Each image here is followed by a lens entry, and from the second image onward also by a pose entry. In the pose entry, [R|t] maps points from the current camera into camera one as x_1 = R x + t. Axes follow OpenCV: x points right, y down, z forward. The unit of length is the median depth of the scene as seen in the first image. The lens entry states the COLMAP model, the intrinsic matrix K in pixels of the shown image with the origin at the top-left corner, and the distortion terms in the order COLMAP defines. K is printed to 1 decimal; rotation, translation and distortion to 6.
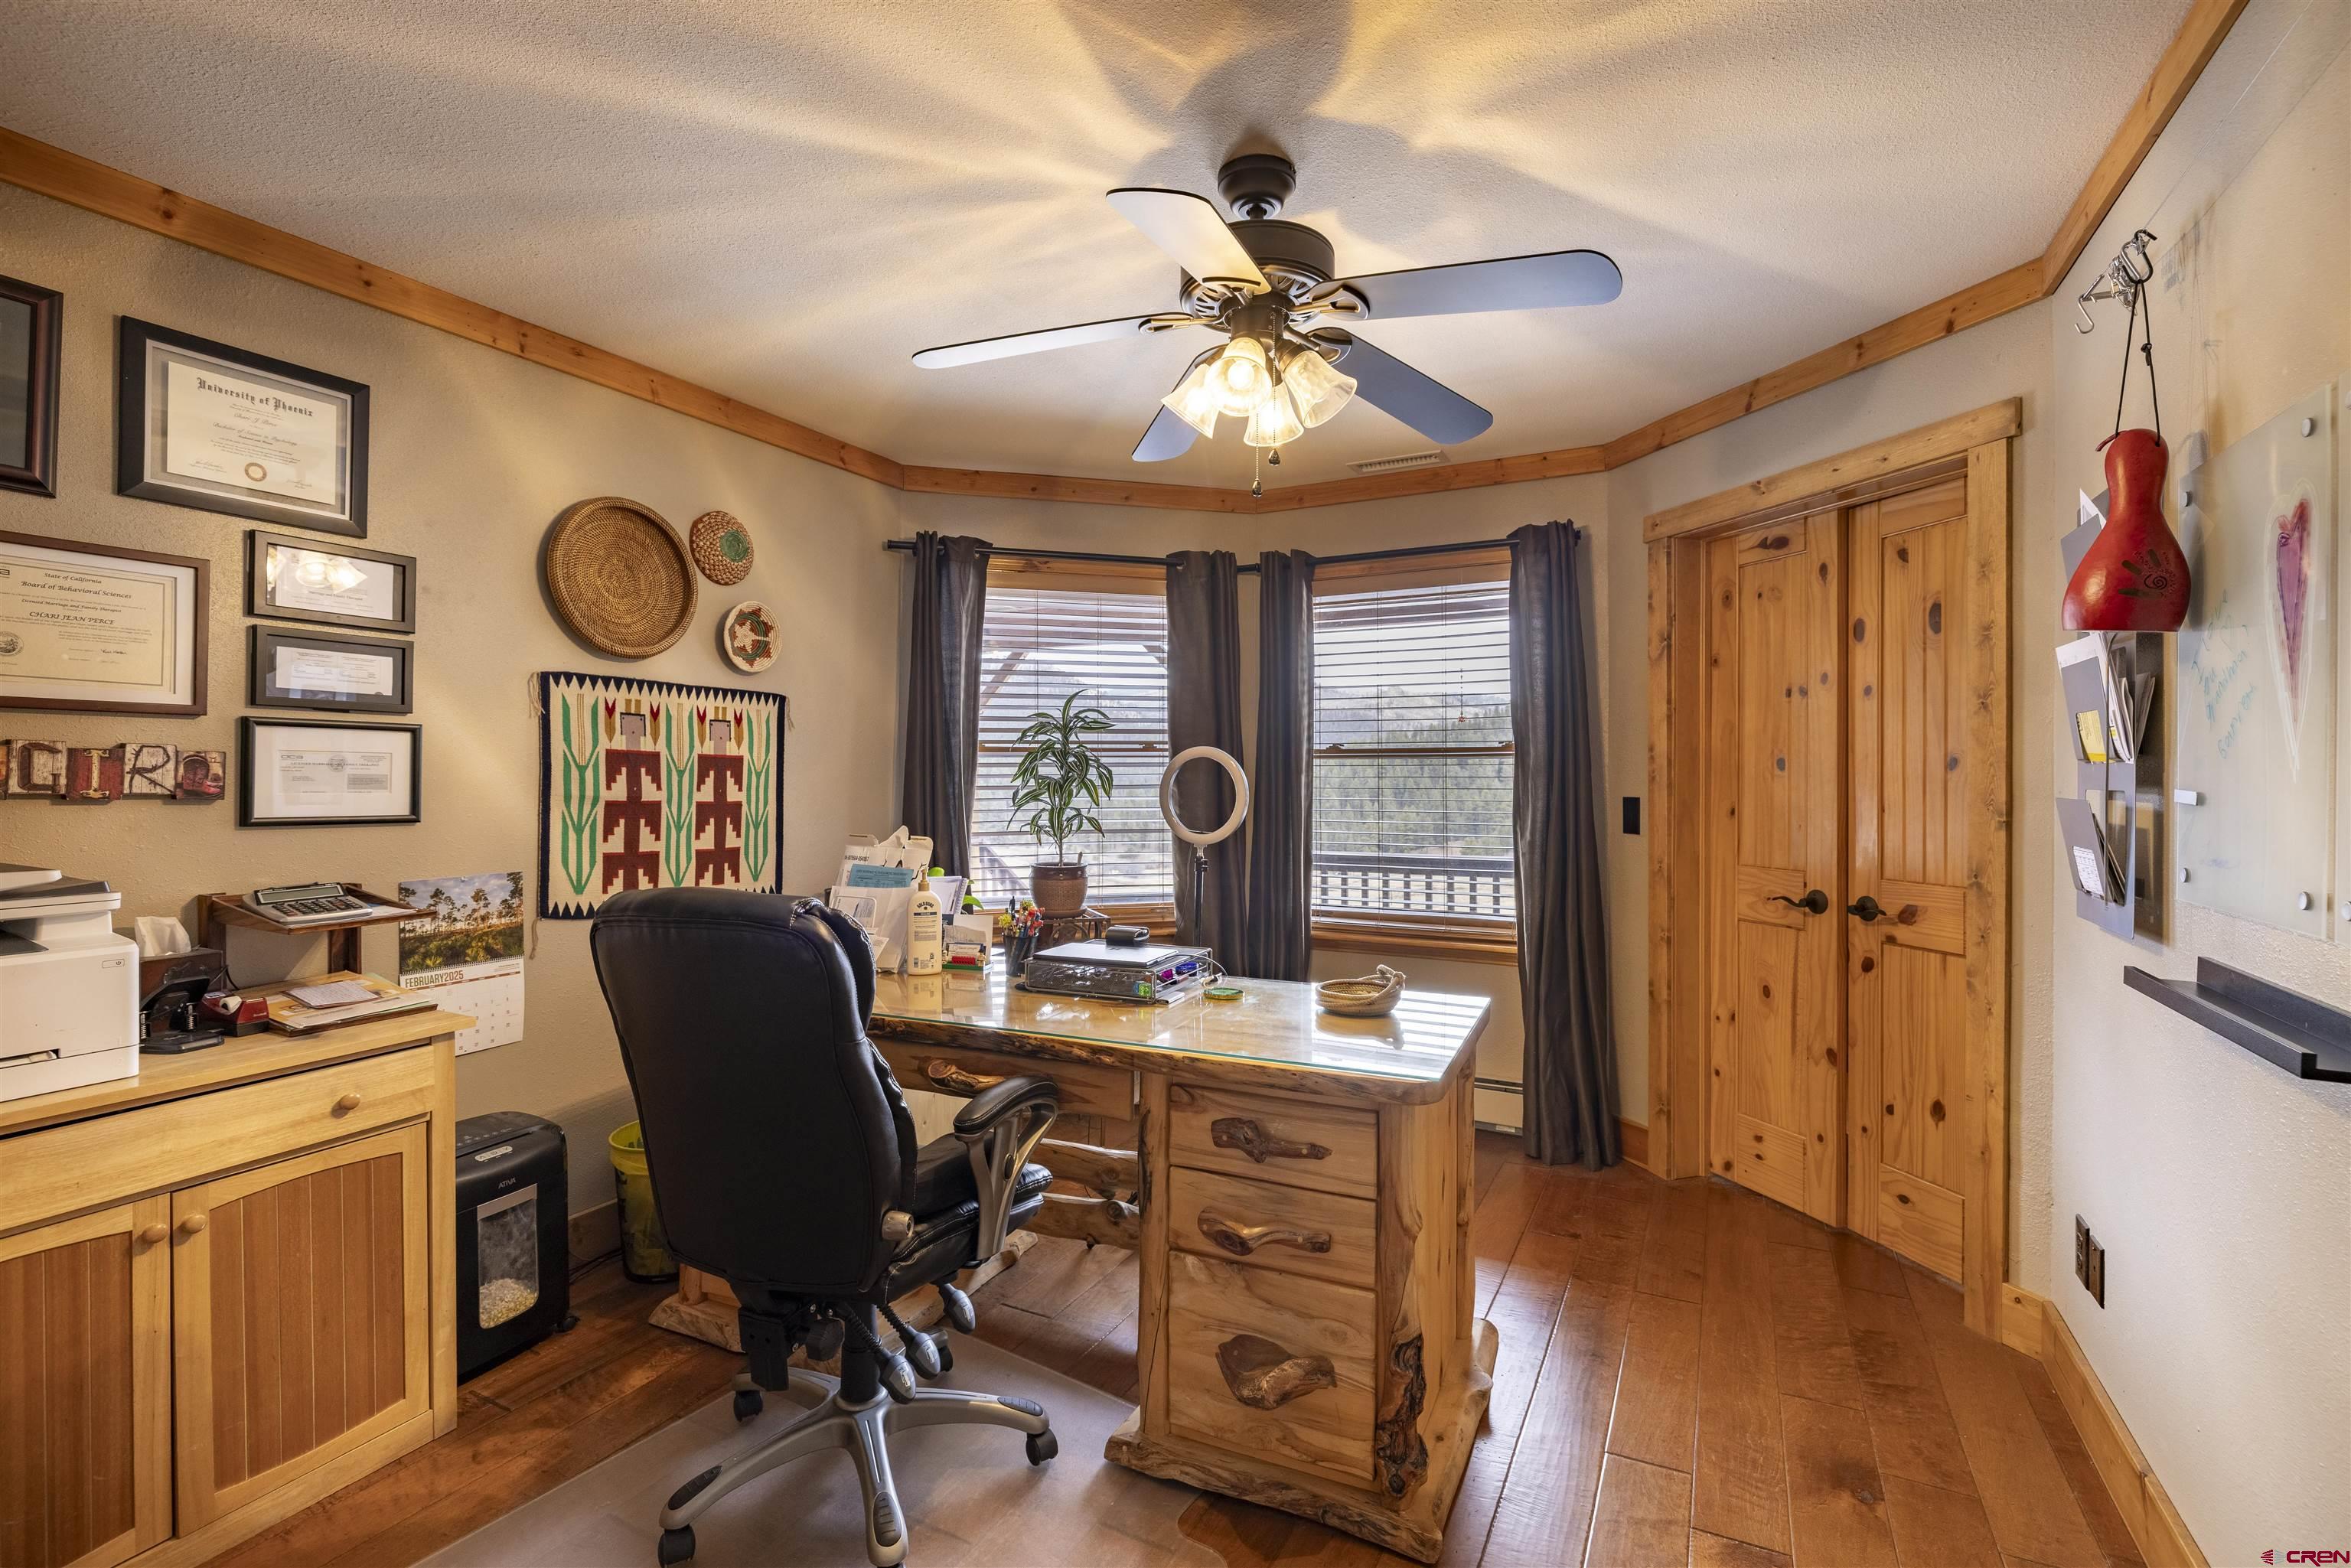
lens RADIAL K [[977.0, 0, 1171.4], [0, 977.0, 781.4], [0, 0, 1]] dist [-0.002244, -0.000465]
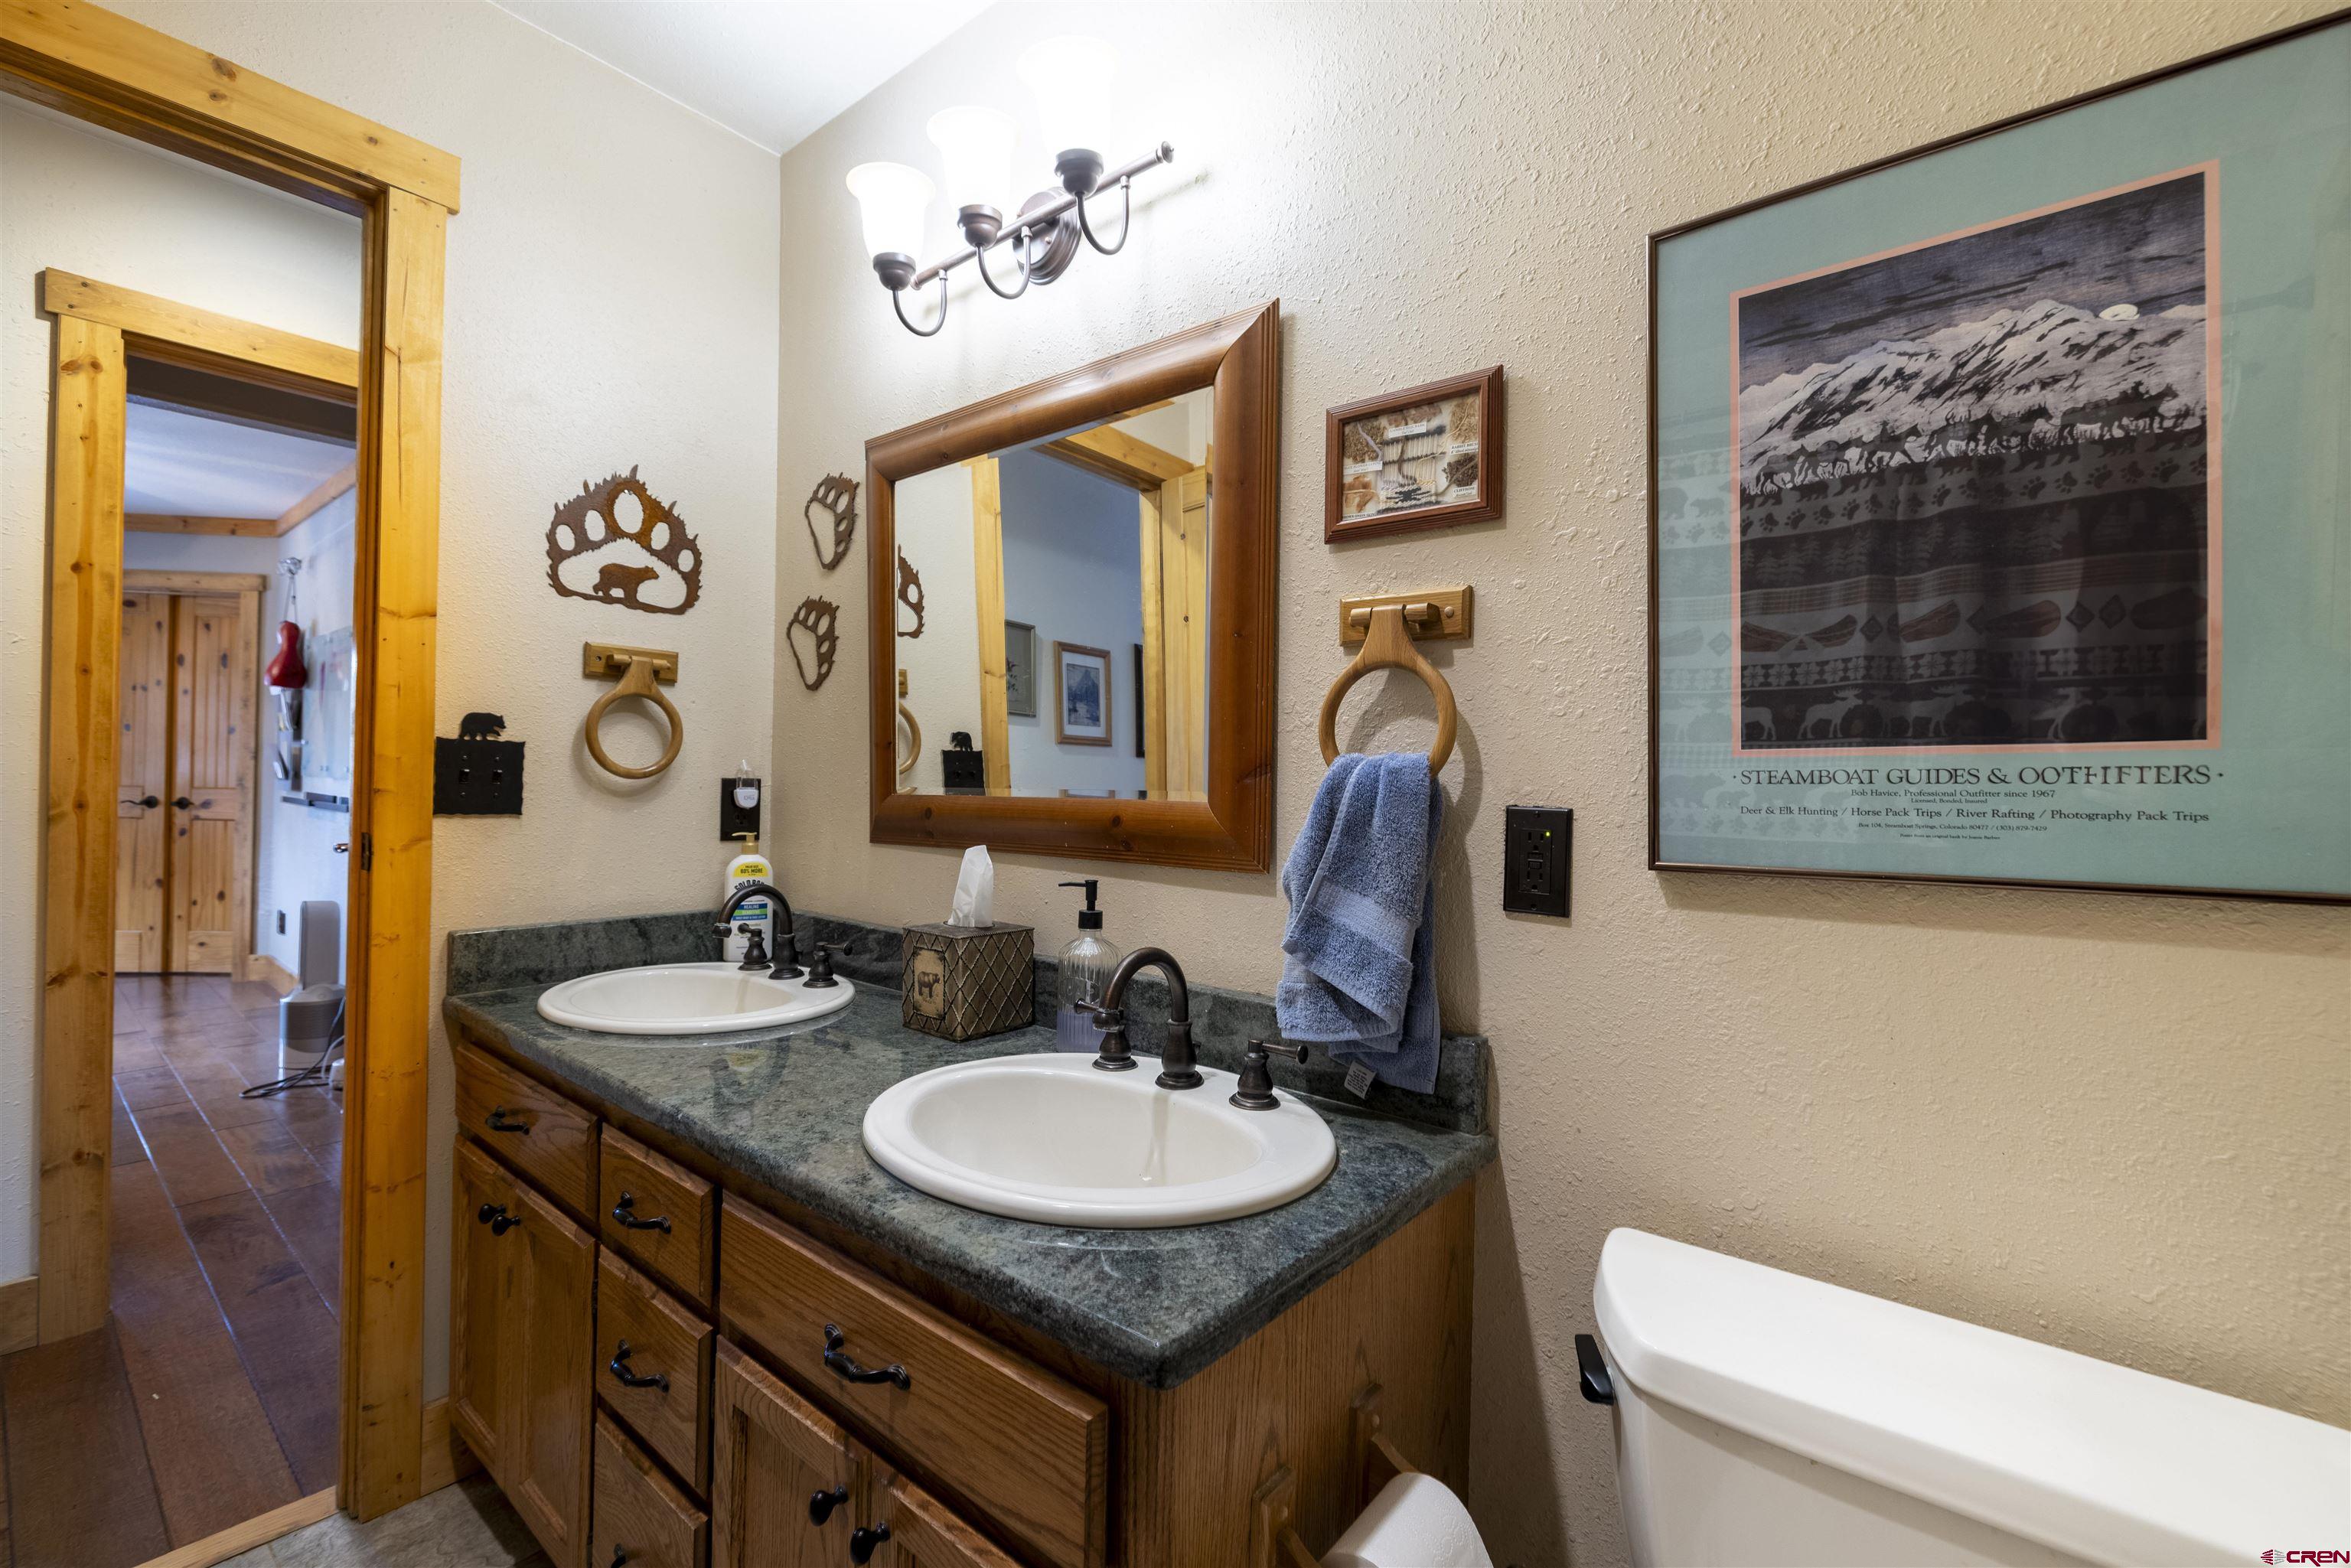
lens RADIAL K [[963.4, 0, 1175.5], [0, 963.4, 784.0], [0, 0, 1]] dist [0.000597, 0.000105]
pose [[0.148004, 0.004782, 0.988975, -0.746037], [-0.016682, 0.999858, -0.002338, 0.051834], [-0.988846, -0.016152, 0.148063, -1.033645]]
